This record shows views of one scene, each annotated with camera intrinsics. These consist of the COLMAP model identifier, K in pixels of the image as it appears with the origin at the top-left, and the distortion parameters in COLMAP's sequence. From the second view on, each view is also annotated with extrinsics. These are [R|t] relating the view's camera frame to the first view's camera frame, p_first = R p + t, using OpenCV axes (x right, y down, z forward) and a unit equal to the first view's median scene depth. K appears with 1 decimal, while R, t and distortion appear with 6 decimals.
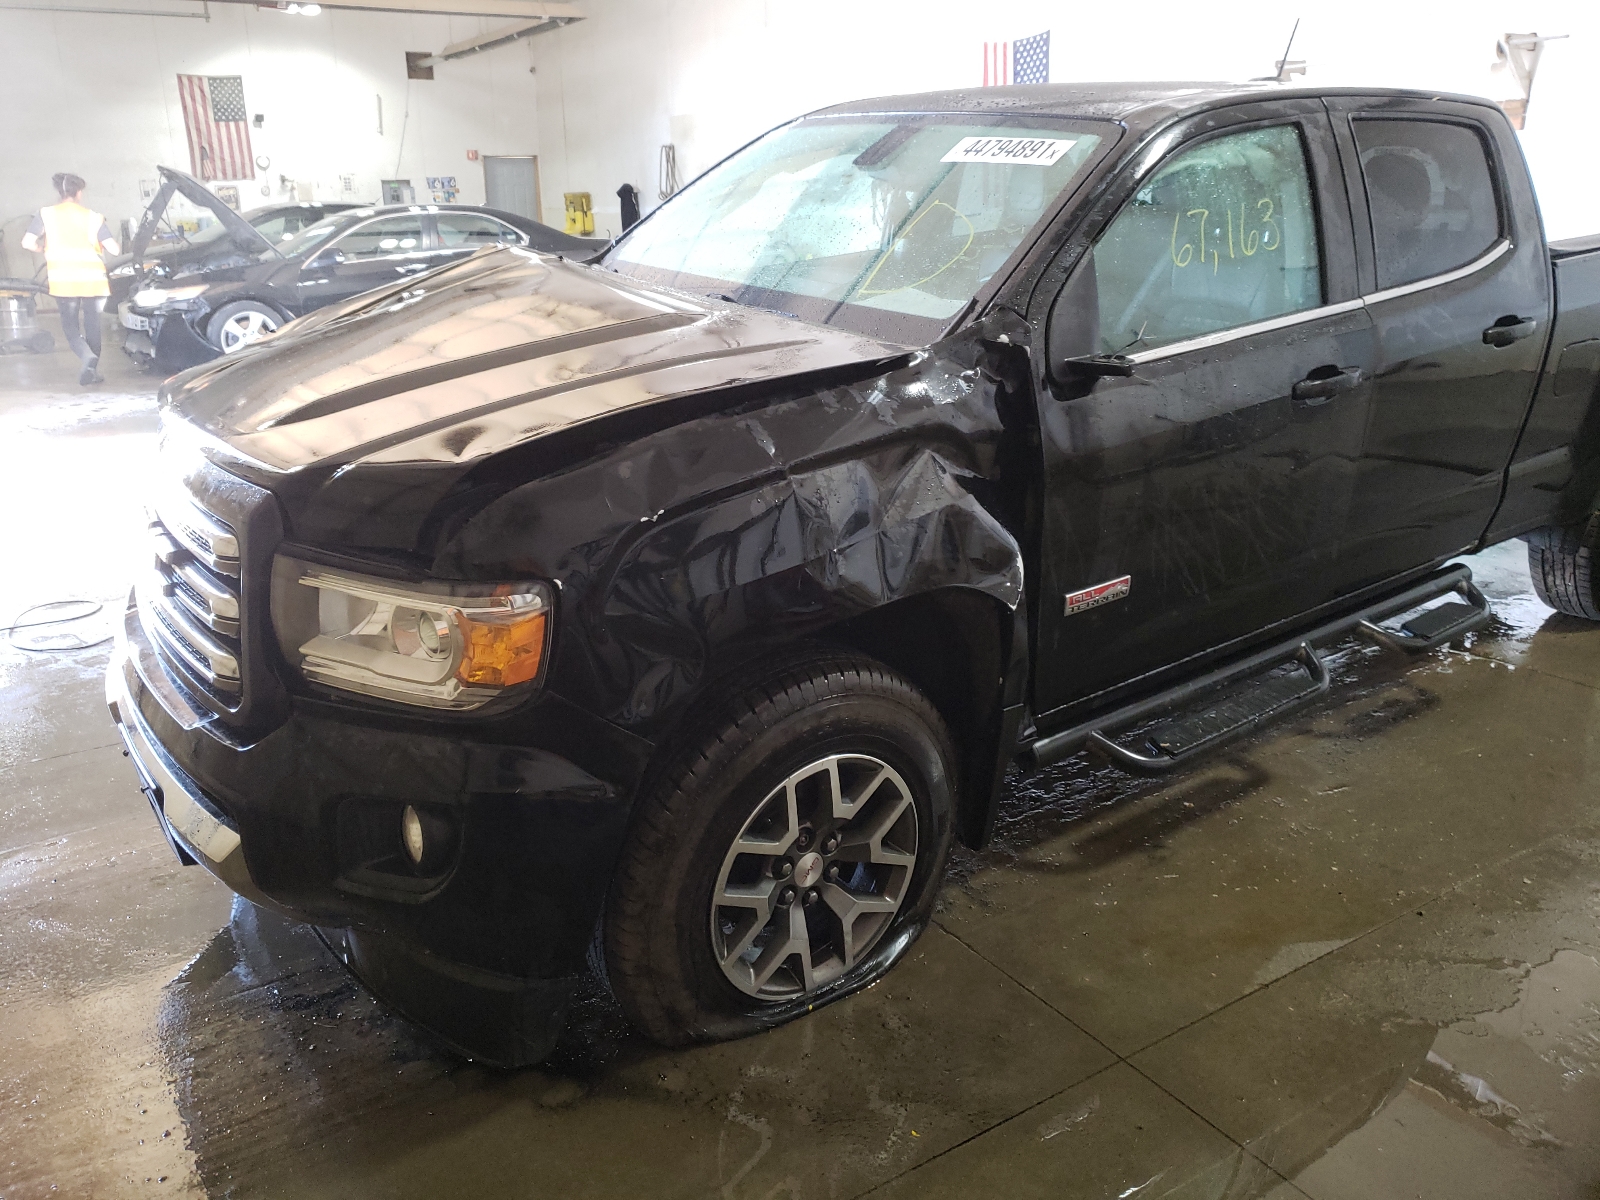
lens RADIAL K [[1225.7, 0, 807.6], [0, 1225.7, 574.9], [0, 0, 1]] dist [0.000804, 0.006924]
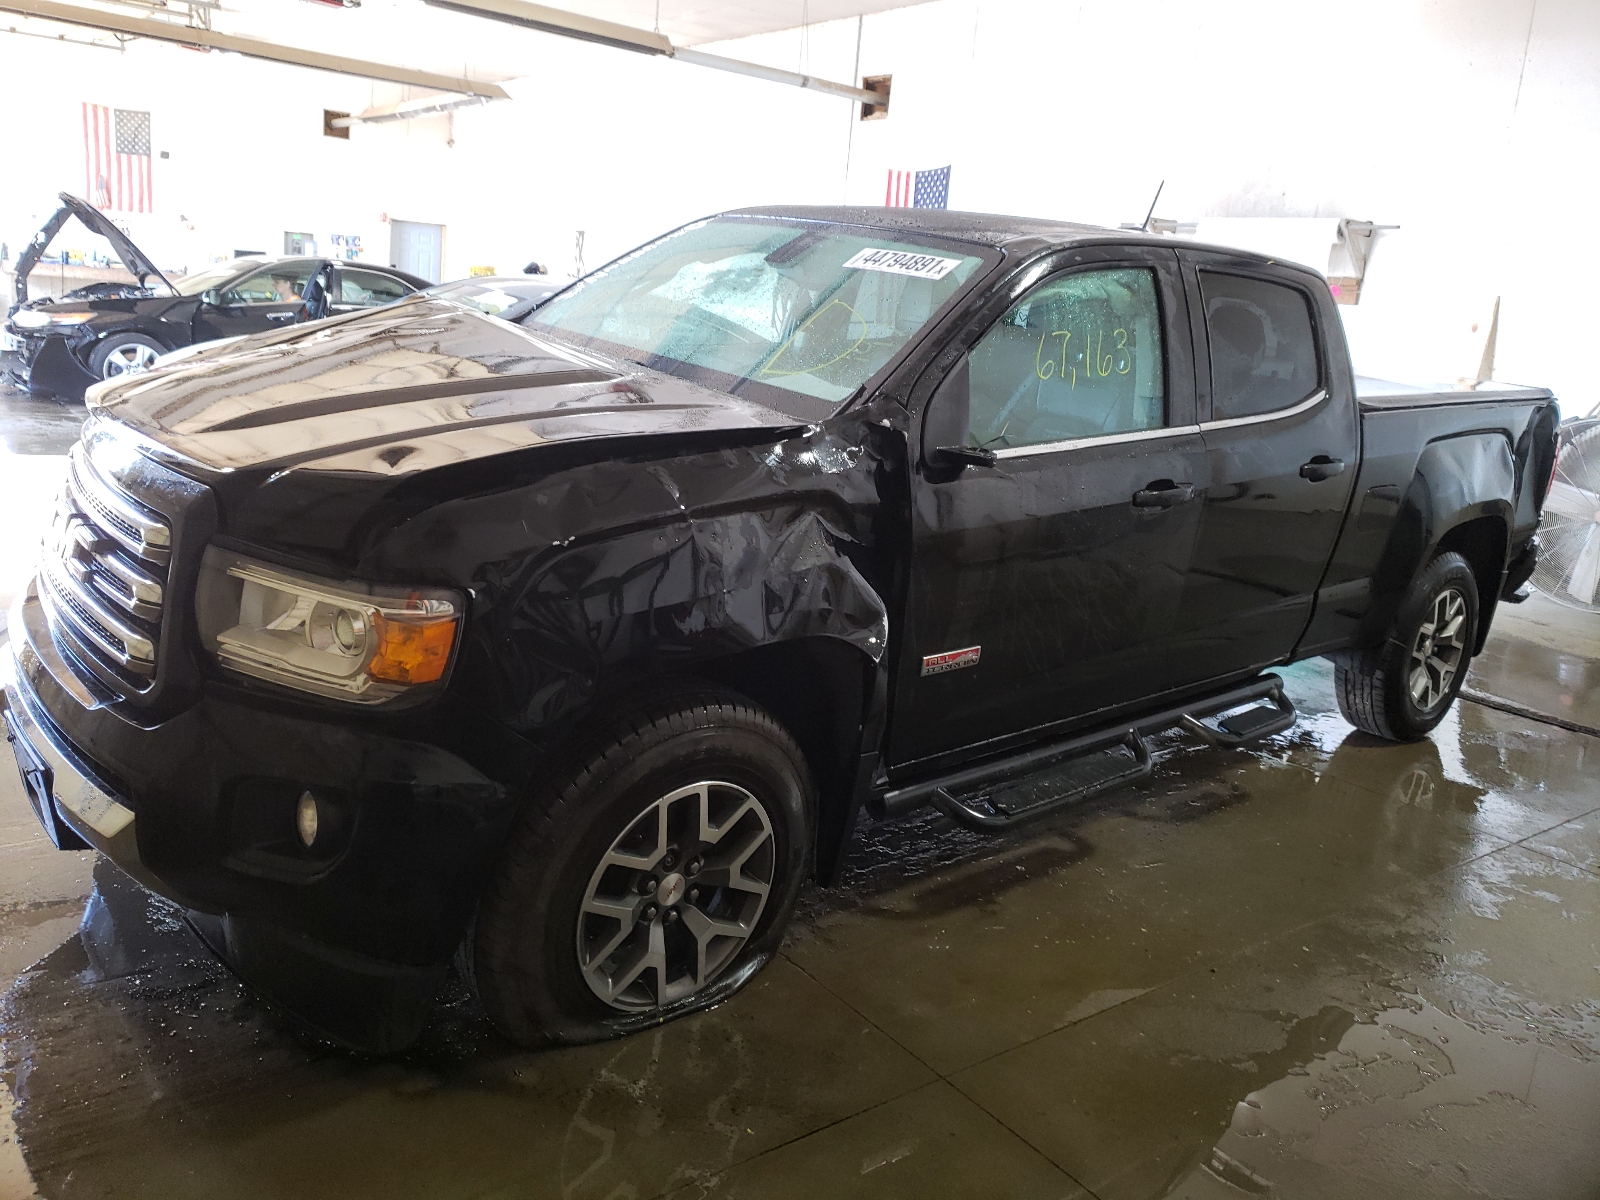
lens RADIAL K [[1220.5, 0, 800.0], [0, 1220.5, 600.0], [0, 0, 1]] dist [-0.000937, -0.000318]
pose [[0.991271, 0.088418, 0.097797, -0.014084], [-0.082383, 0.994535, -0.064126, 0.045103], [-0.102932, 0.055510, 0.993138, -0.091732]]
